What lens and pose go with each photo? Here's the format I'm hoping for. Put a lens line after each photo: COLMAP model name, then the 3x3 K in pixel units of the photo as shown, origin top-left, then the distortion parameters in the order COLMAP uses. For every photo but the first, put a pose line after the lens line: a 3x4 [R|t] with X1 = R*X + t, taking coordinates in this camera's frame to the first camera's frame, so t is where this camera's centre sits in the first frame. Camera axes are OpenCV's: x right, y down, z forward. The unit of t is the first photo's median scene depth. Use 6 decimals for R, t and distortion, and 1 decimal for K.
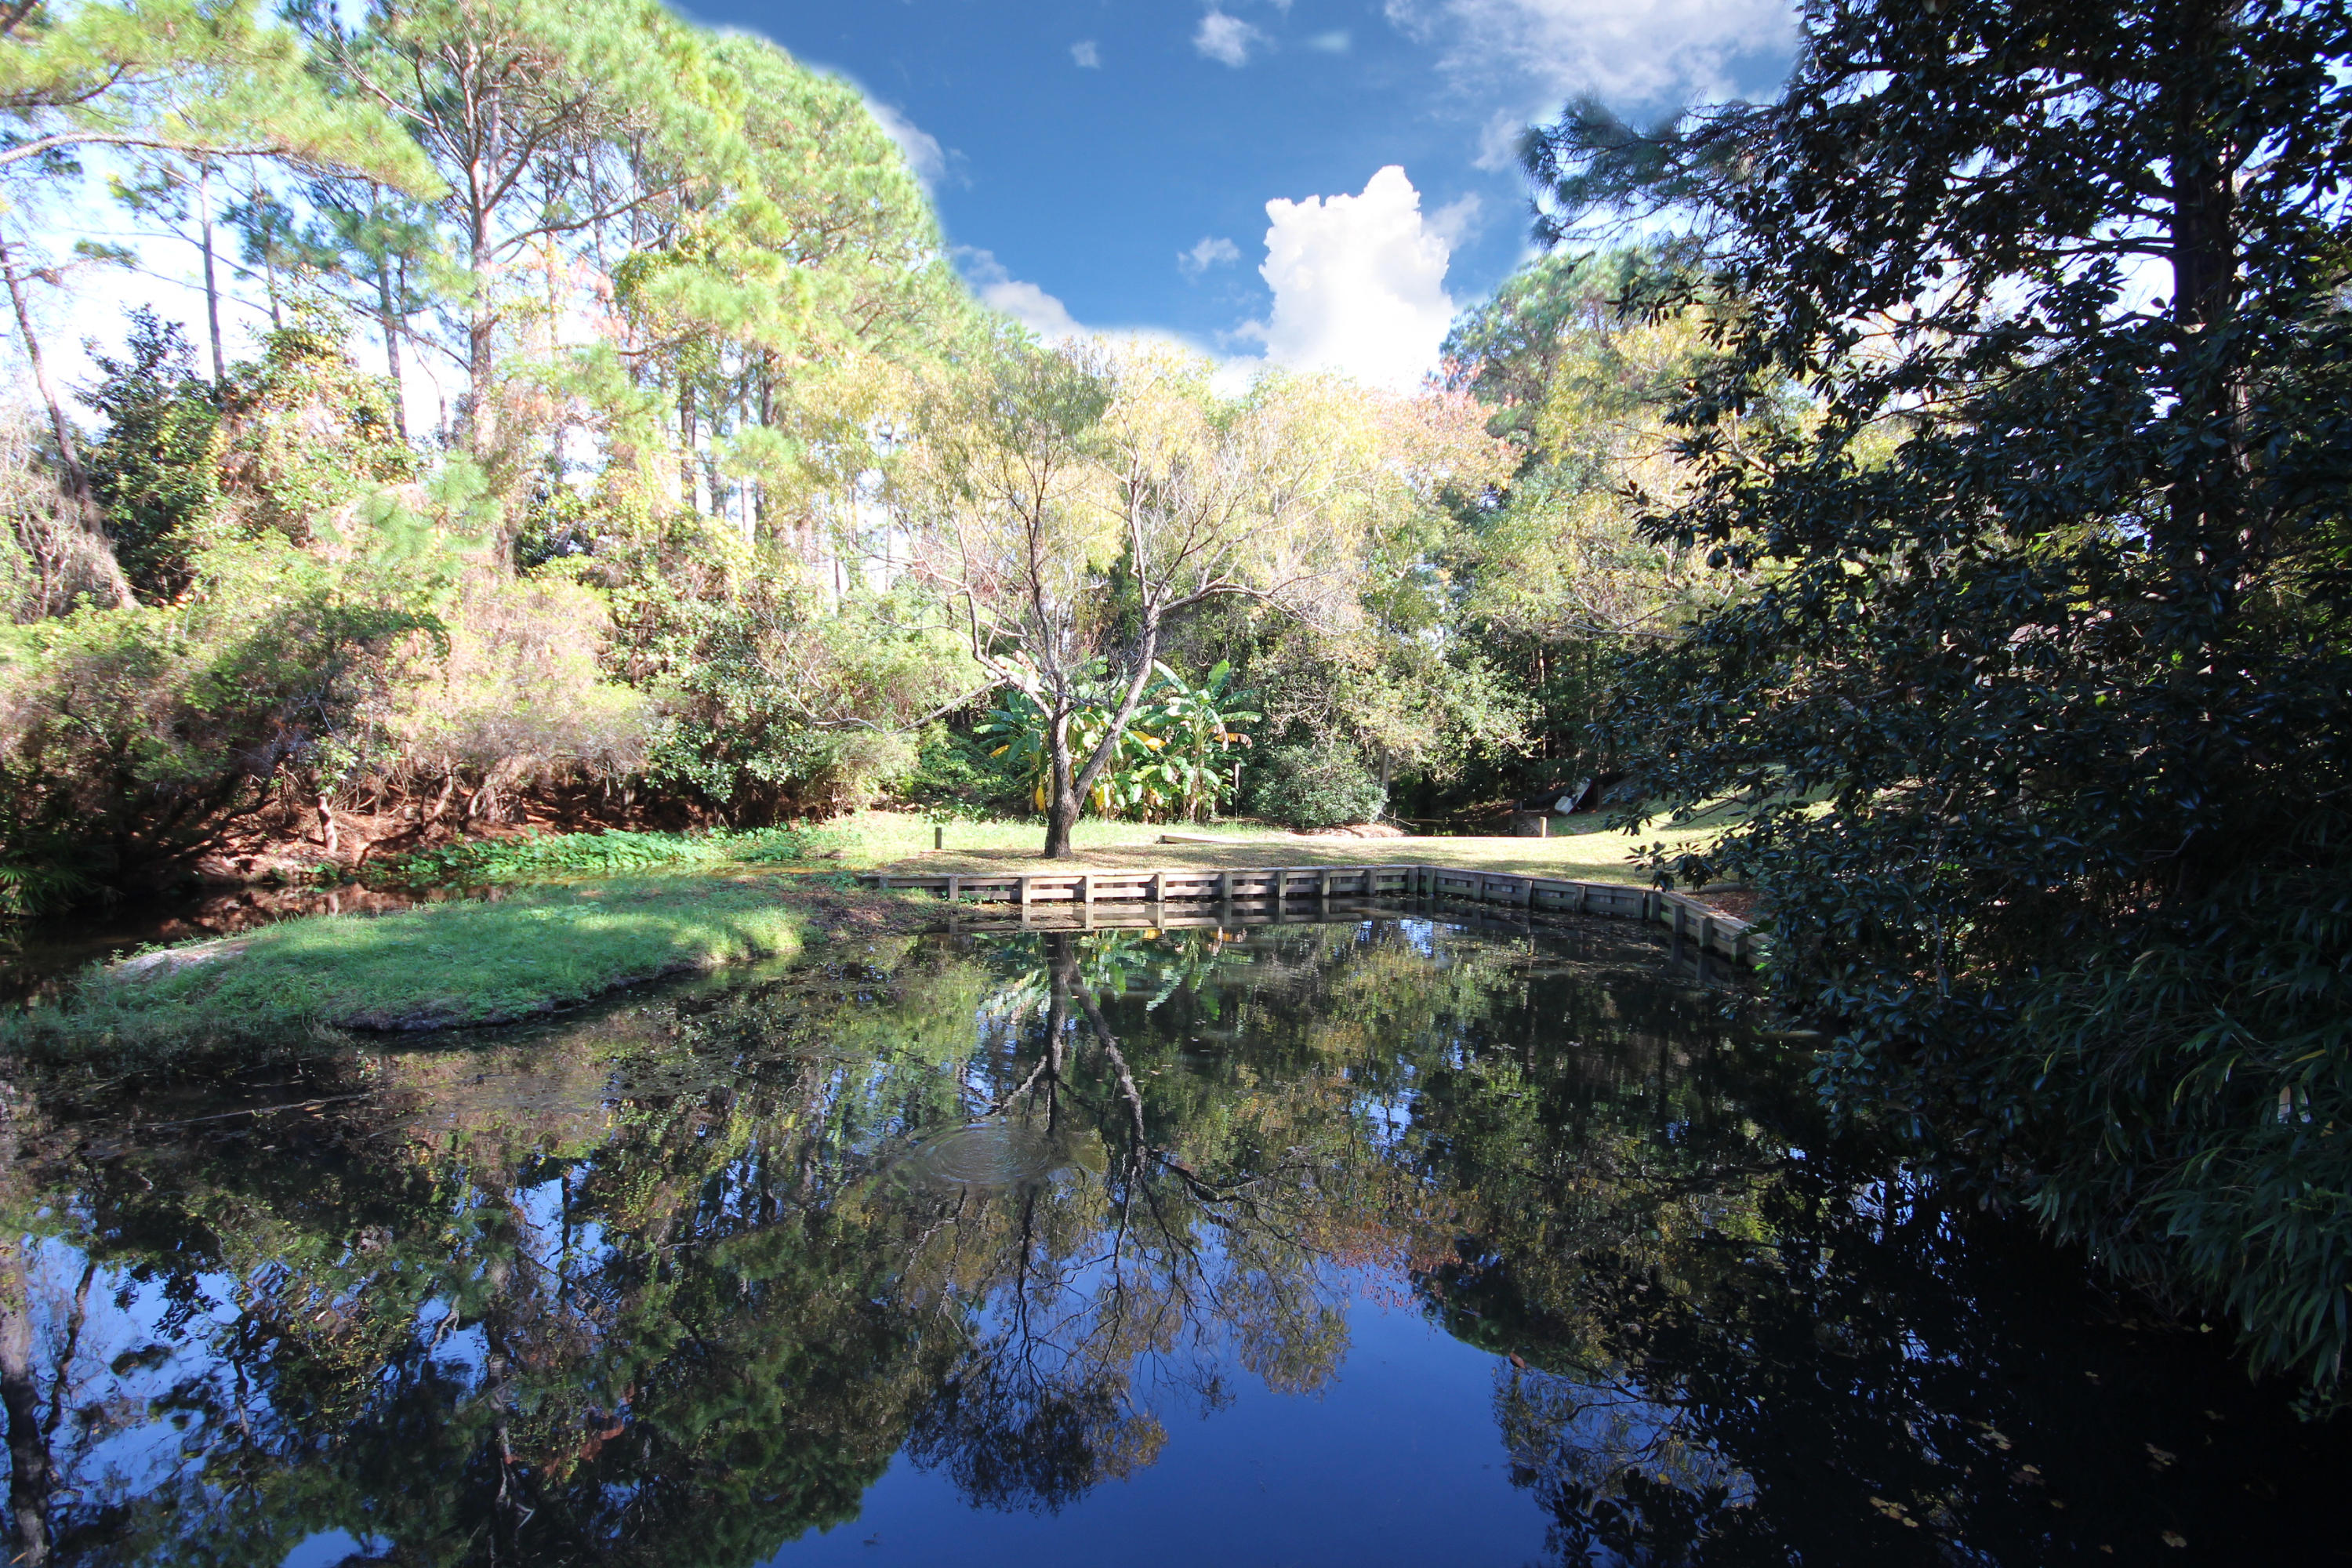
lens RADIAL K [[1056.3, 0, 1185.9], [0, 1056.3, 796.6], [0, 0, 1]] dist [0.005035, -0.009460]
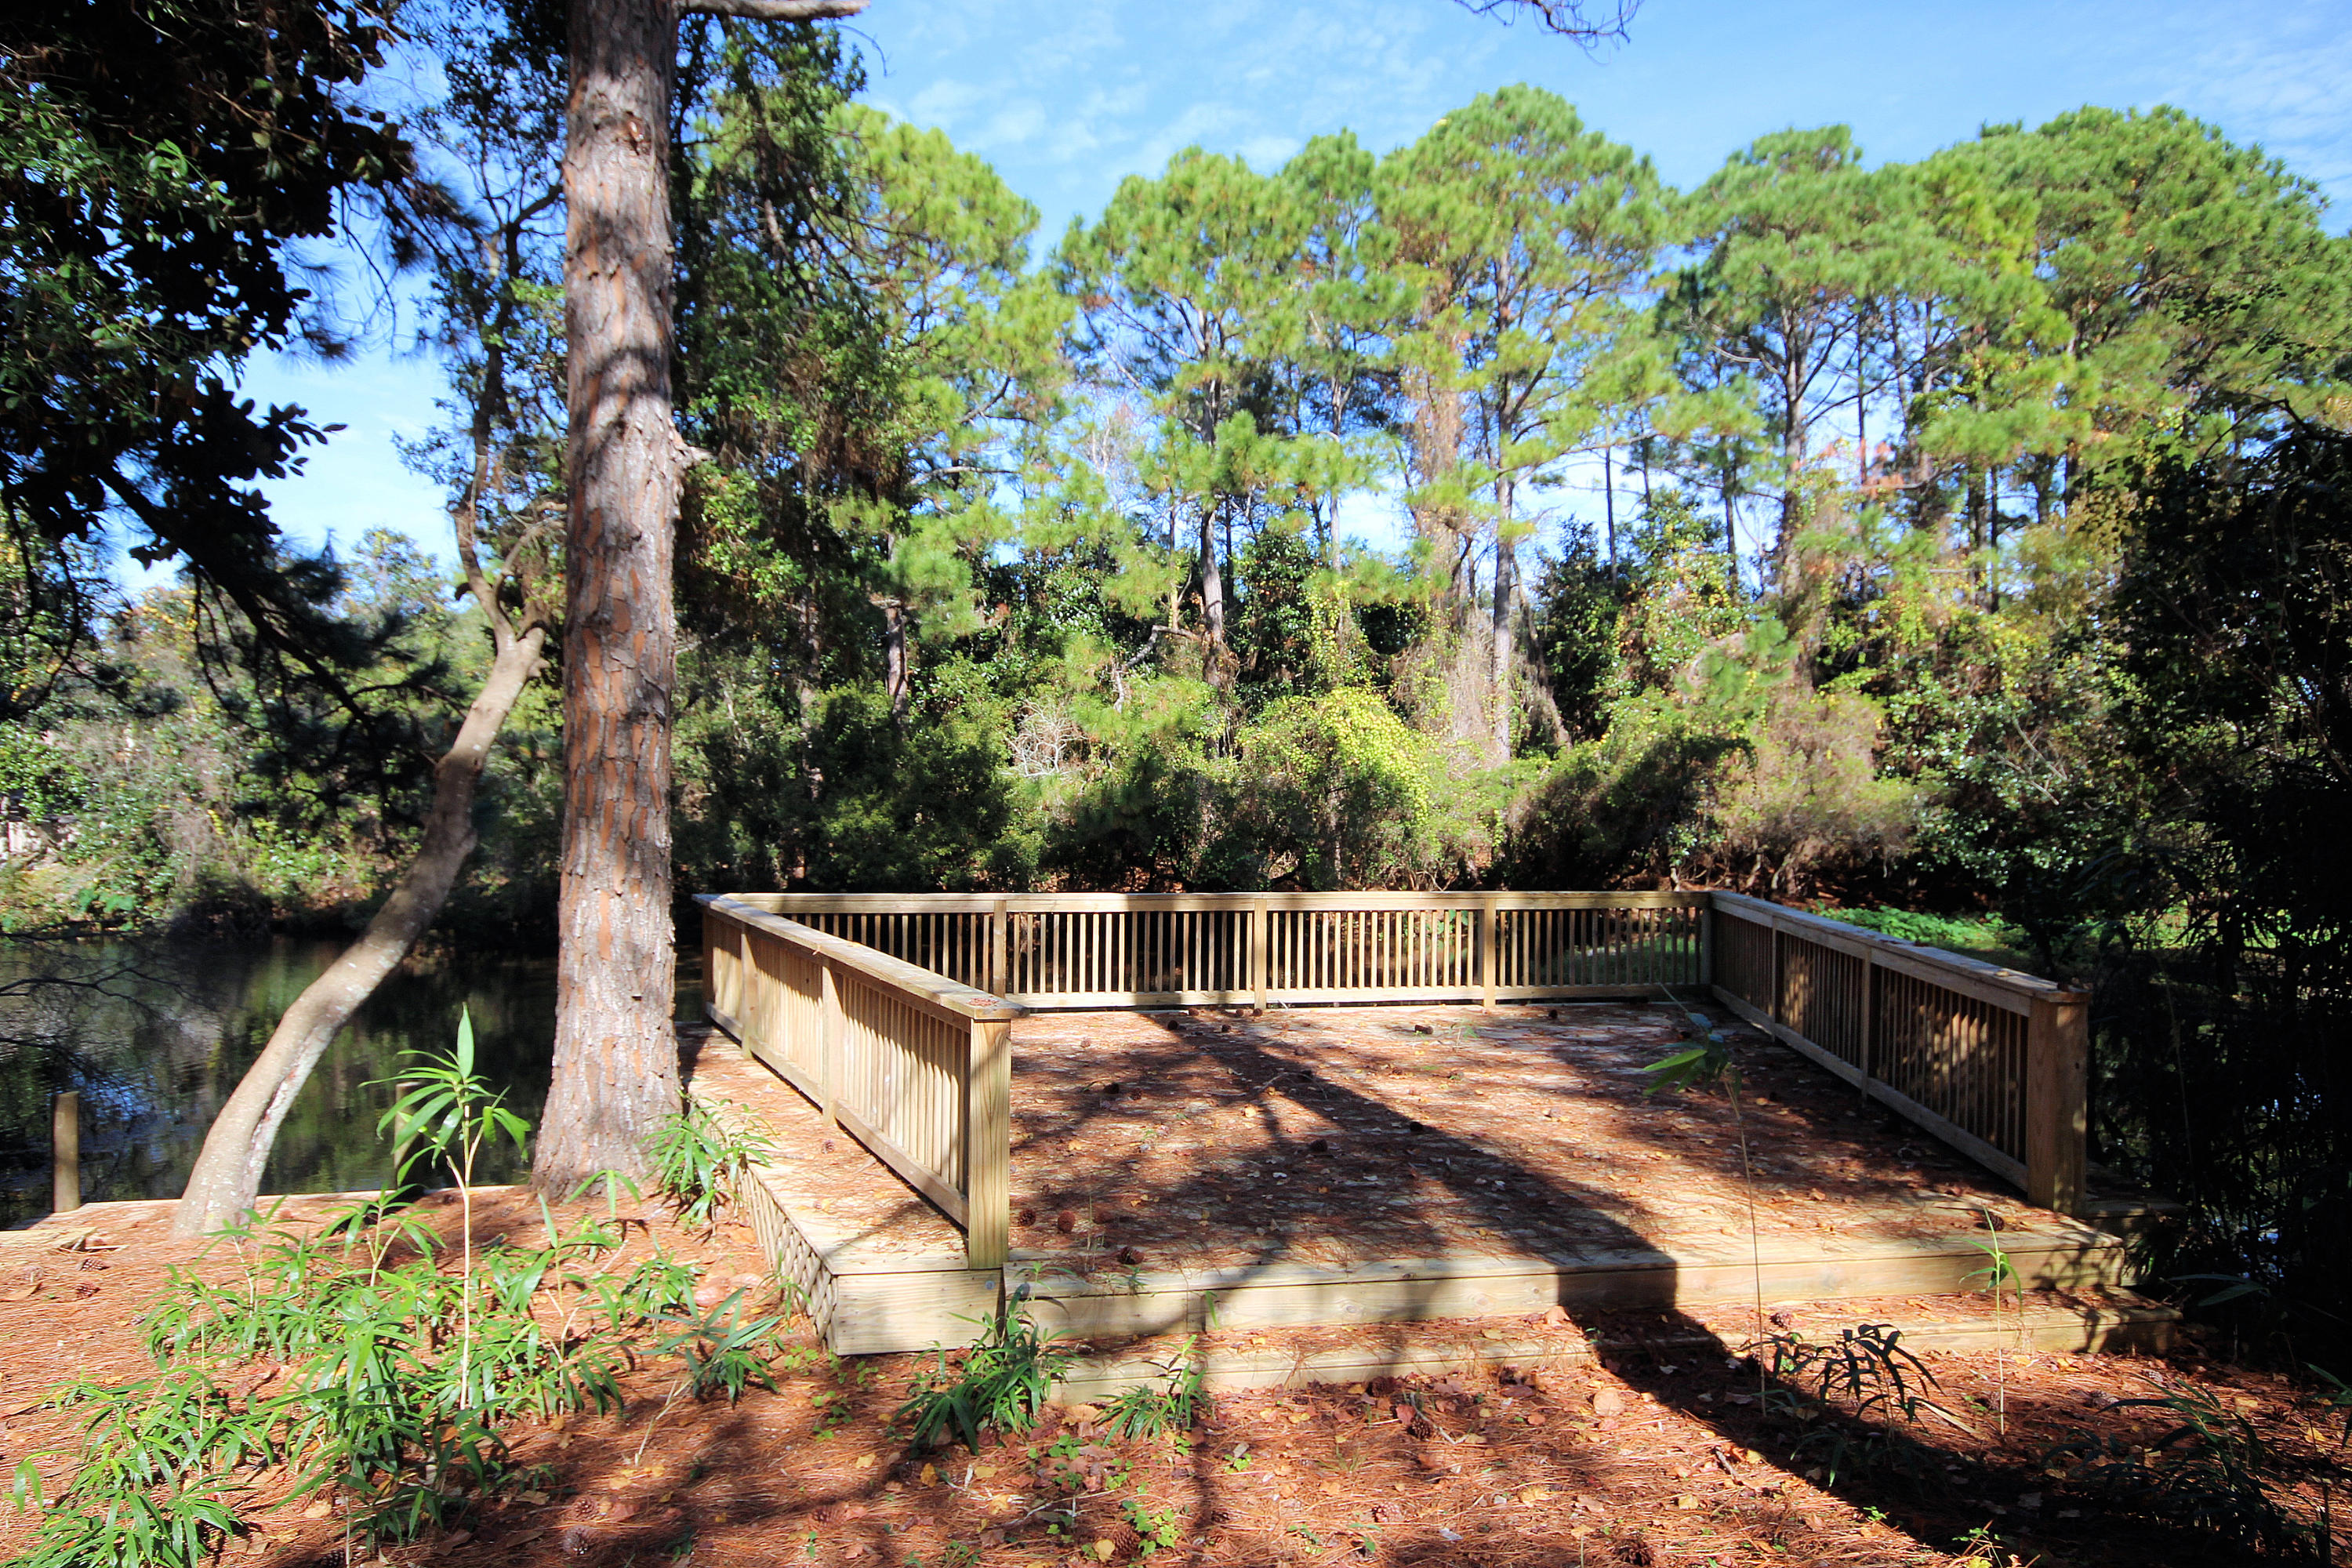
lens RADIAL K [[1339.8, 0, 1176.0], [0, 1339.8, 784.0], [0, 0, 1]] dist [0.029128, 0.001001]
pose [[0.517606, -0.023366, -0.855300, 0.298589], [-0.049844, 0.997106, -0.057405, 0.020769], [0.854166, 0.072345, 0.514944, -0.397239]]
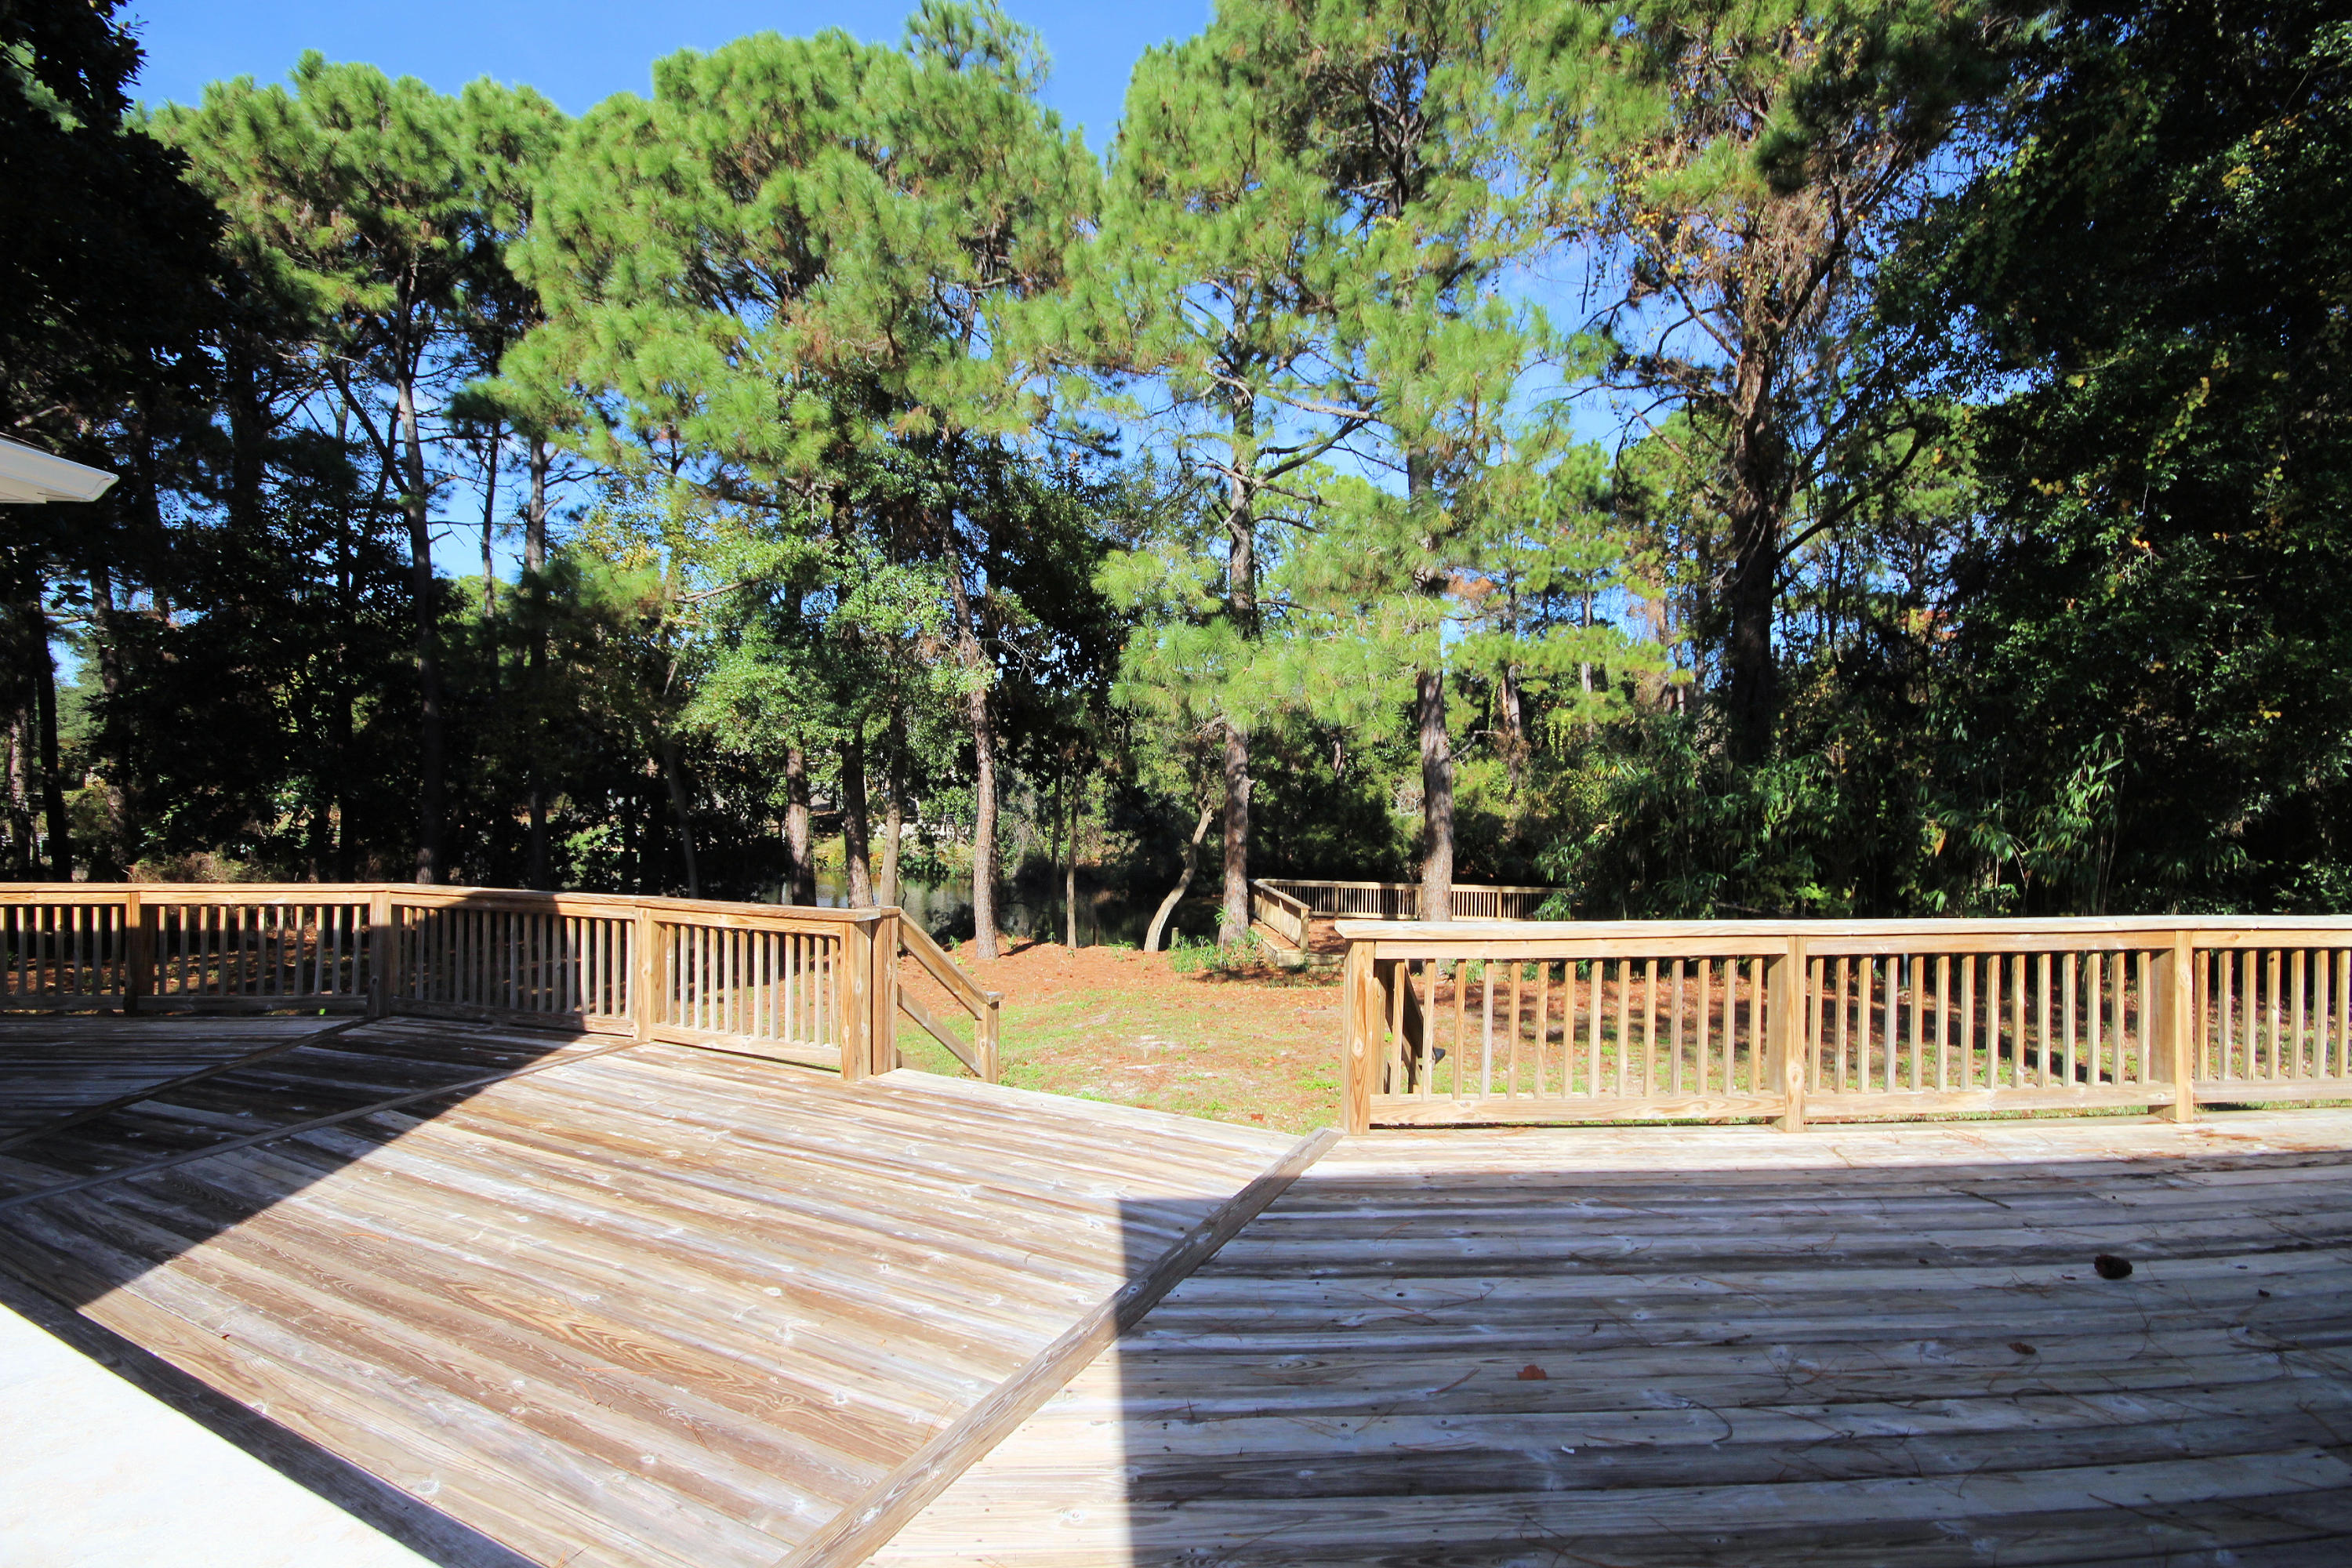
lens RADIAL K [[1082.1, 0, 1178.9], [0, 1082.1, 795.1], [0, 0, 1]] dist [0.004807, -0.010022]
pose [[0.157860, -0.006302, -0.987441, 1.016710], [-0.065659, 0.997700, -0.016864, -0.028601], [0.985276, 0.067496, 0.157083, -0.573784]]
